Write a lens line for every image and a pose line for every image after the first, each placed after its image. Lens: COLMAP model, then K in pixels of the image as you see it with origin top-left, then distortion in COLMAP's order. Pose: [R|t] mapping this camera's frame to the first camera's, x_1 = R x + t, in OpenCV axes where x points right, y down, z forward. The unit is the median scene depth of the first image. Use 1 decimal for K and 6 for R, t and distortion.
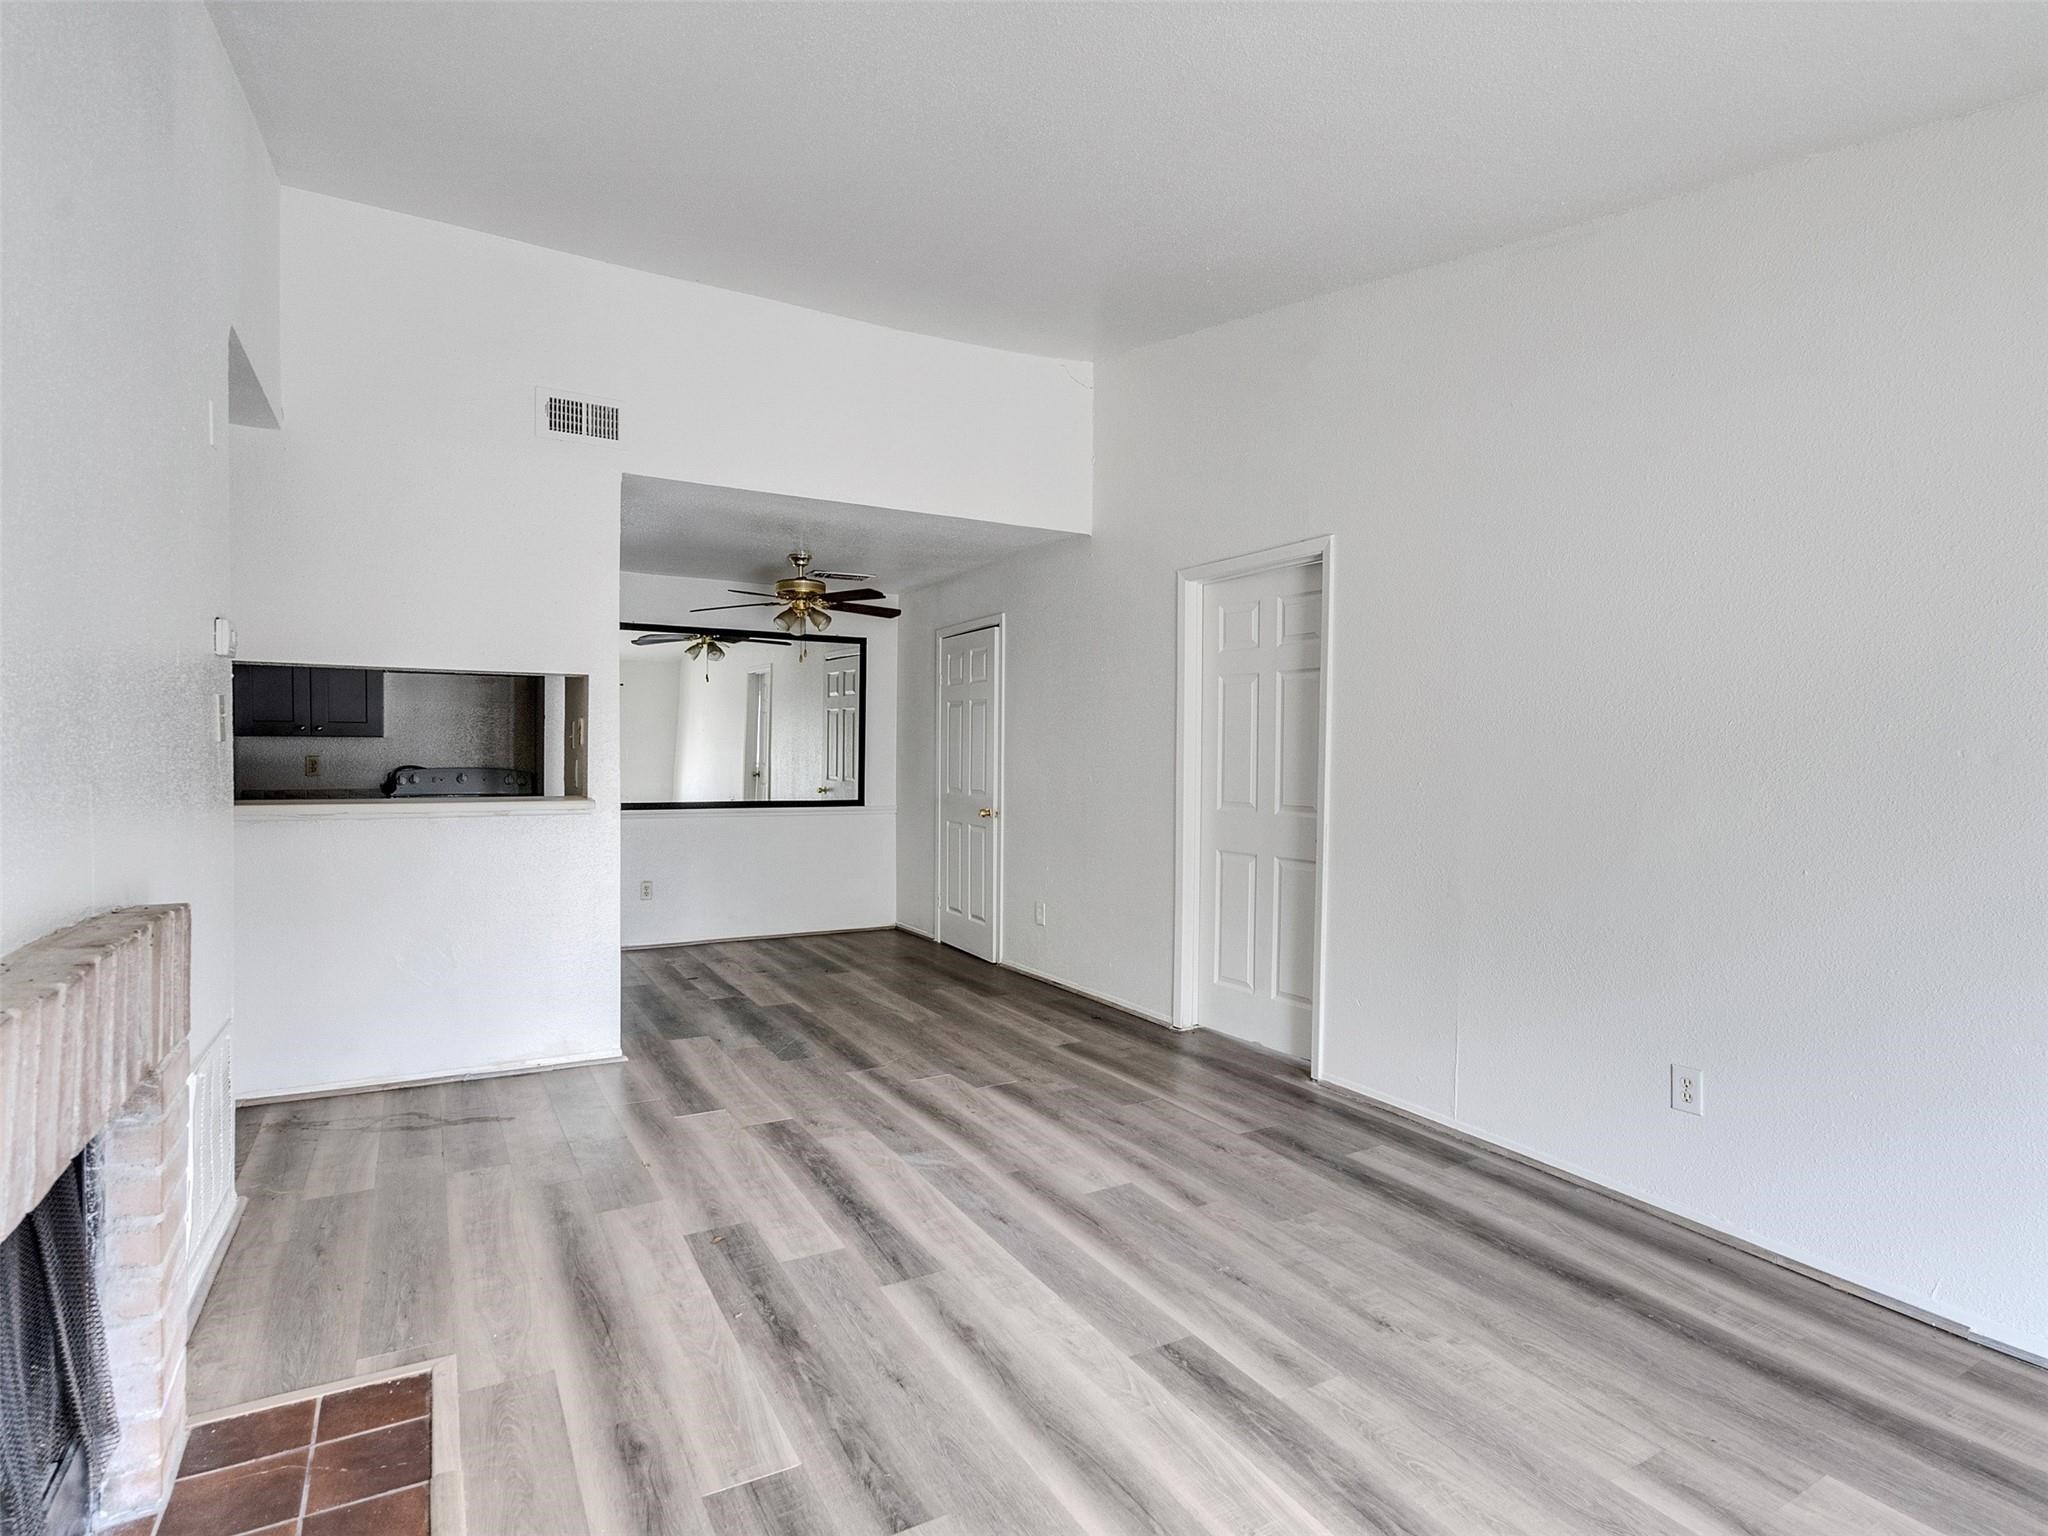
lens RADIAL K [[1053.8, 0, 1016.6], [0, 1053.8, 764.2], [0, 0, 1]] dist [0.007551, 0.000040]
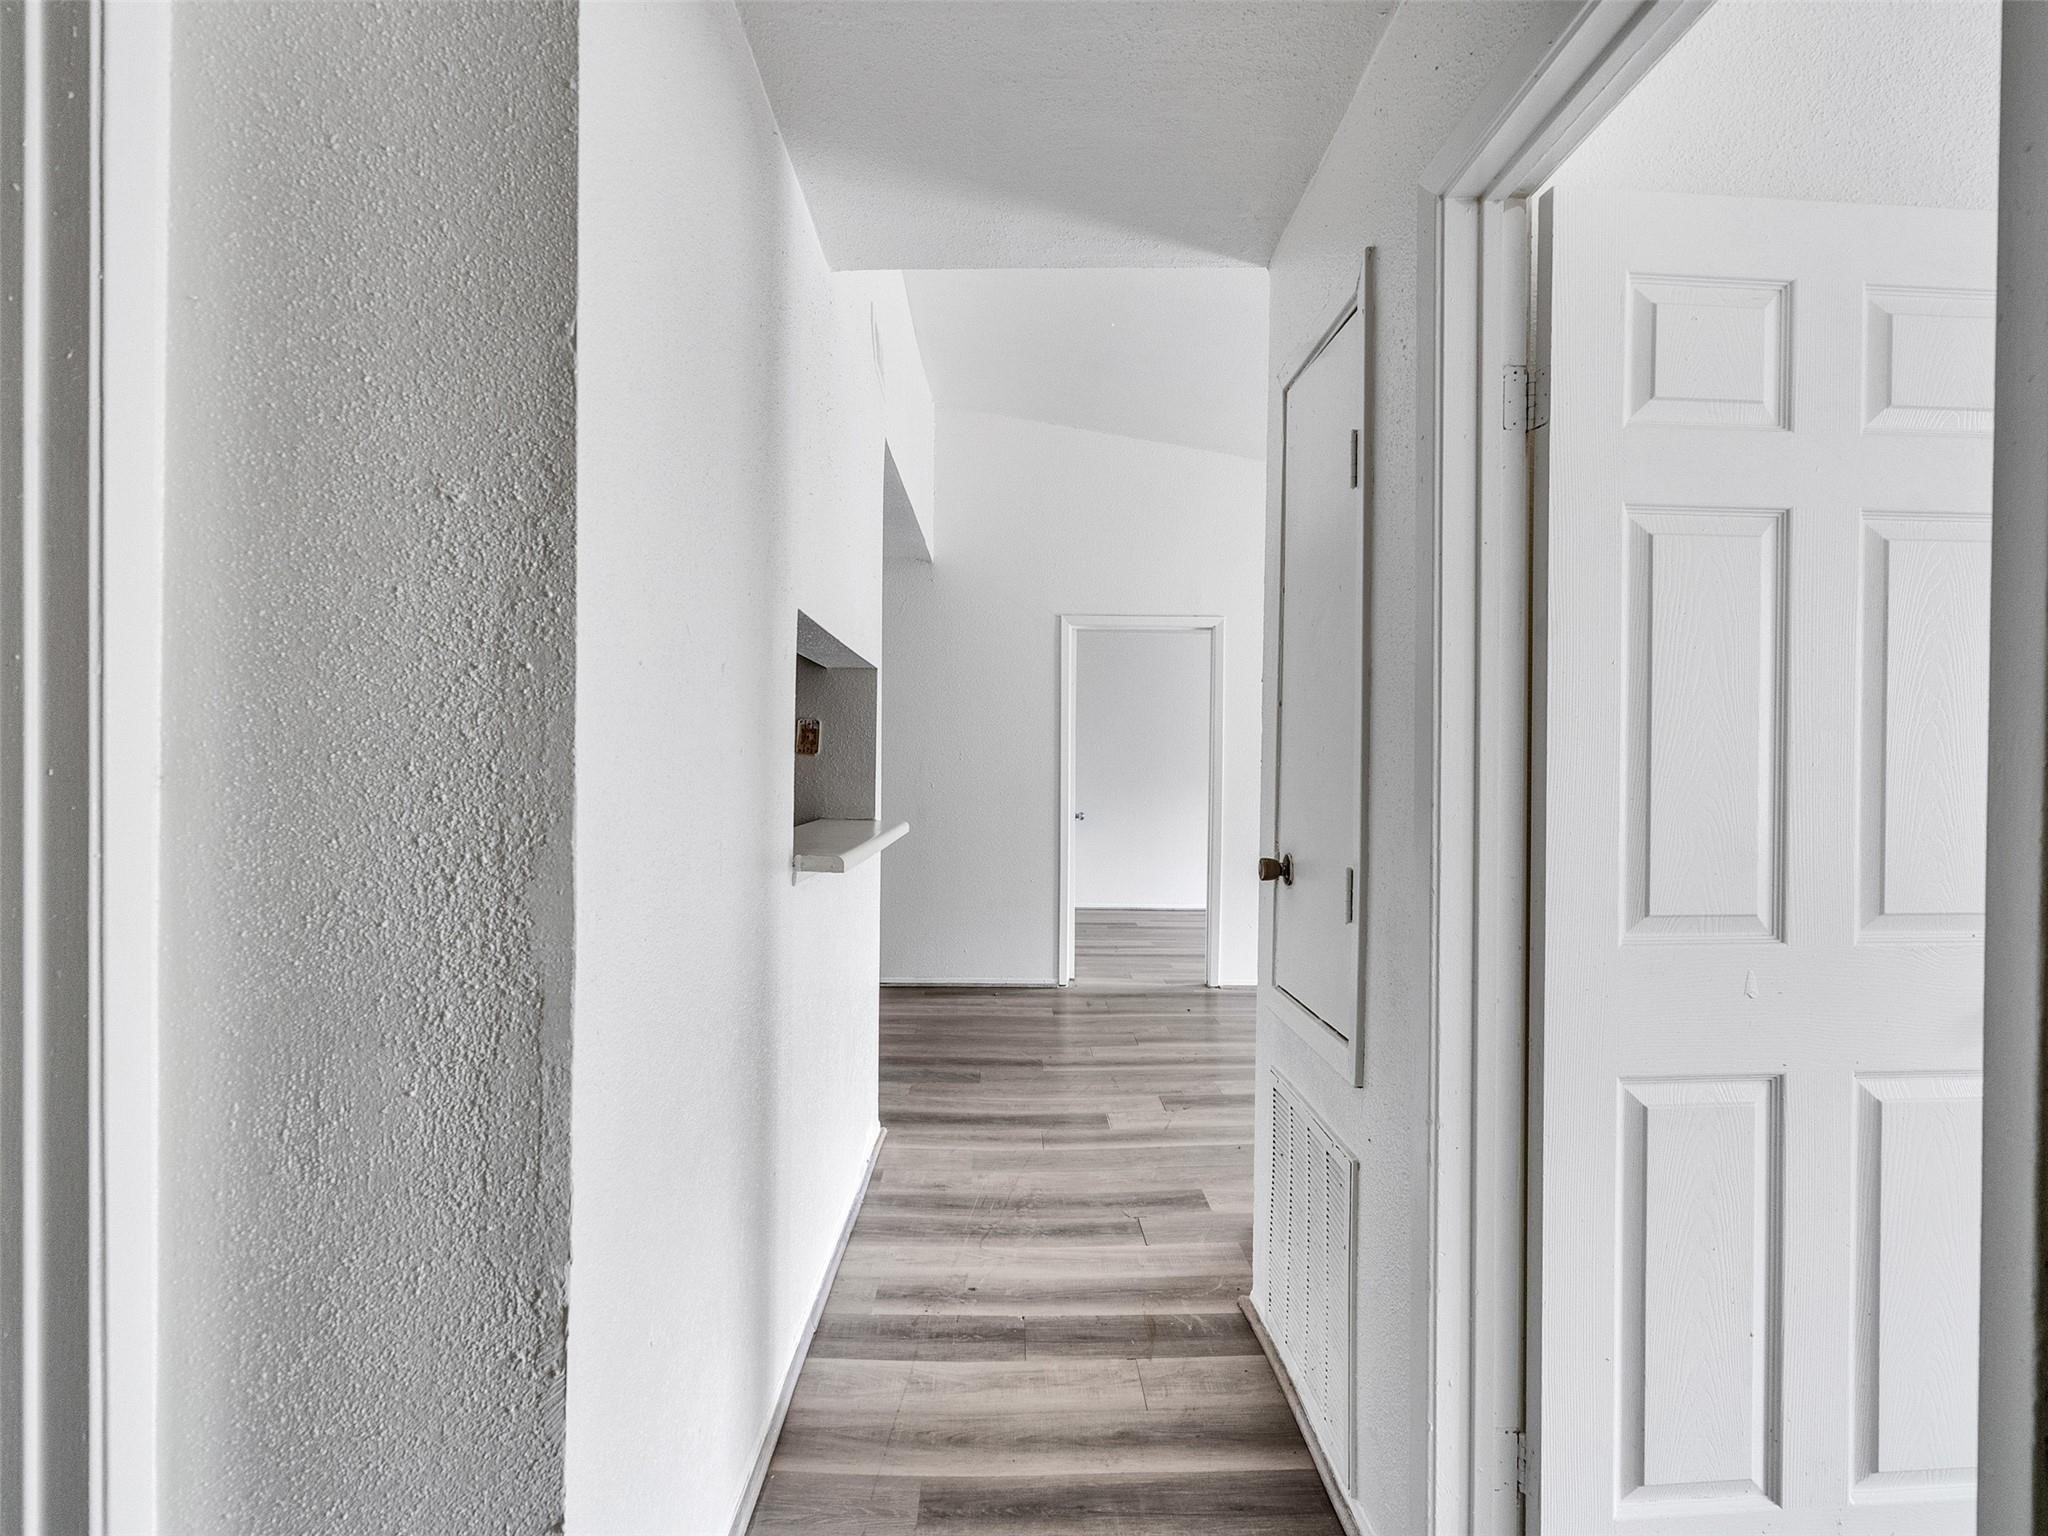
lens RADIAL K [[1053.8, 0, 1023.8], [0, 1053.8, 765.0], [0, 0, 1]] dist [0.007551, 0.000040]
pose [[0.466451, -0.005652, 0.884529, -1.041220], [-0.001403, 0.999974, 0.007129, -0.018060], [-0.884546, -0.004566, 0.466430, 0.501545]]
